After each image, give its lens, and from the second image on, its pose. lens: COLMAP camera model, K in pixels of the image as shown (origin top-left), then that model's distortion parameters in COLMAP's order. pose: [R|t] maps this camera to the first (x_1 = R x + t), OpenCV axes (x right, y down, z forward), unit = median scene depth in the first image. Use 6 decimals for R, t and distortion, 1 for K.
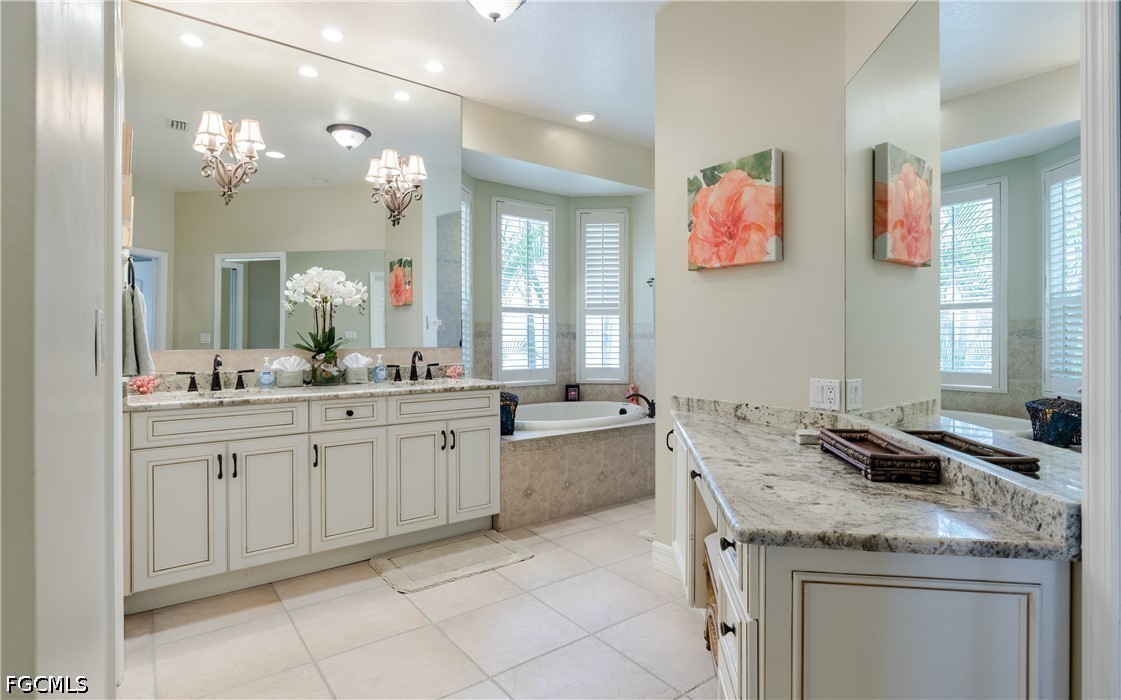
lens RADIAL K [[559.0, 0, 558.3], [0, 559.0, 344.3], [0, 0, 1]] dist [-0.003579, -0.000674]
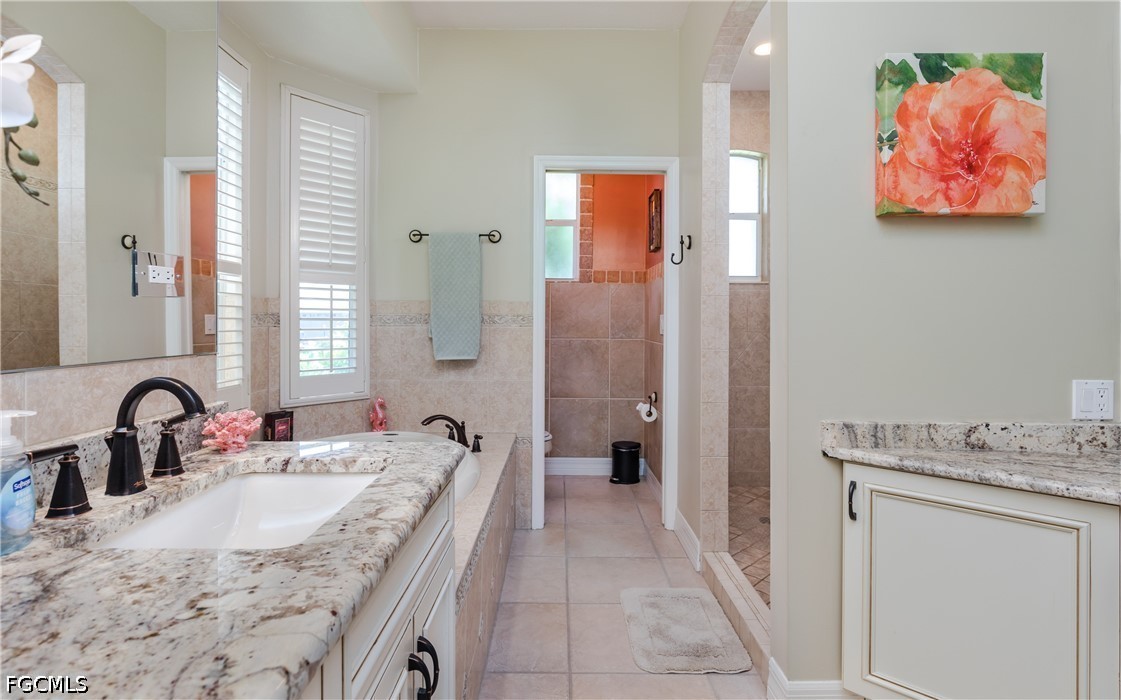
lens RADIAL K [[559.0, 0, 562.5], [0, 559.0, 322.4], [0, 0, 1]] dist [-0.003579, -0.000674]
pose [[0.606817, 0.000539, 0.794841, -0.477618], [0.007715, 0.999949, -0.006568, -0.013900], [-0.794804, 0.010118, 0.606782, 0.952825]]
